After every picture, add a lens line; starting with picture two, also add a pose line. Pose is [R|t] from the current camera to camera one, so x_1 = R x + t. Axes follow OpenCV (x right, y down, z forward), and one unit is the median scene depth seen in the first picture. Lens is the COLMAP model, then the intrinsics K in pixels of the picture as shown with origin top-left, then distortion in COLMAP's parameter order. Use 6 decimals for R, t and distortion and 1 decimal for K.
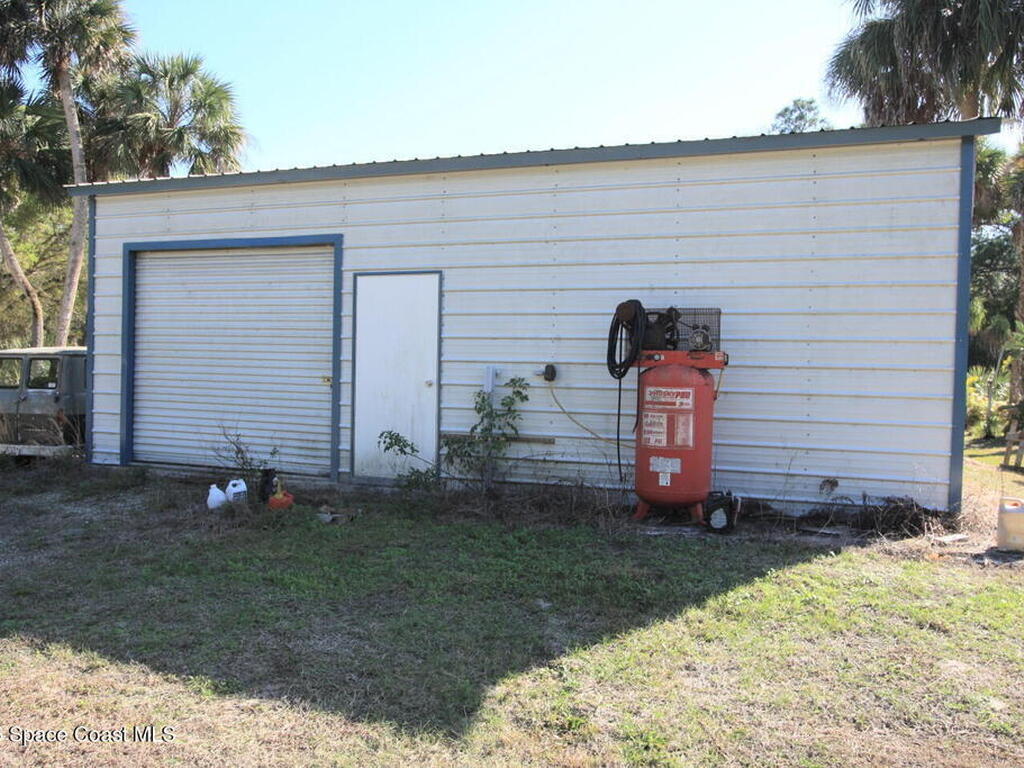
lens RADIAL K [[698.1, 0, 512.1], [0, 698.1, 383.0], [0, 0, 1]] dist [-0.001363, 0.000022]
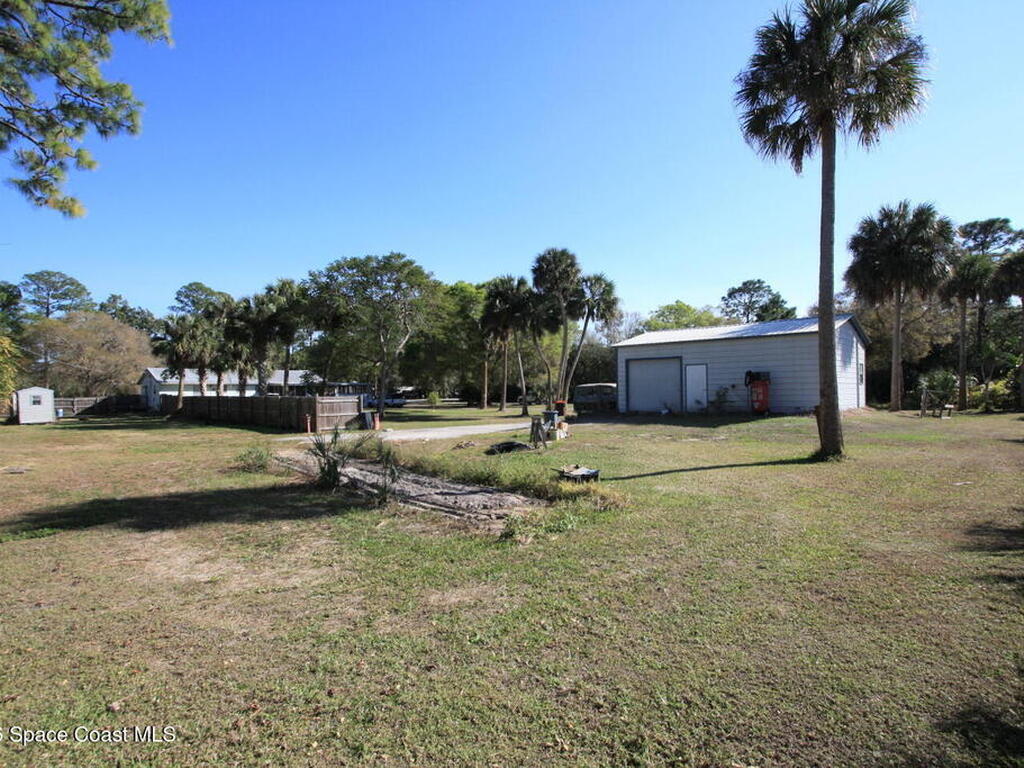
lens RADIAL K [[570.4, 0, 509.6], [0, 570.4, 386.0], [0, 0, 1]] dist [-0.001760, 0.000634]
pose [[0.917495, -0.031971, -0.396460, 0.185976], [0.017343, 0.999032, -0.040427, 0.104526], [0.397368, 0.030215, 0.917162, -2.897021]]
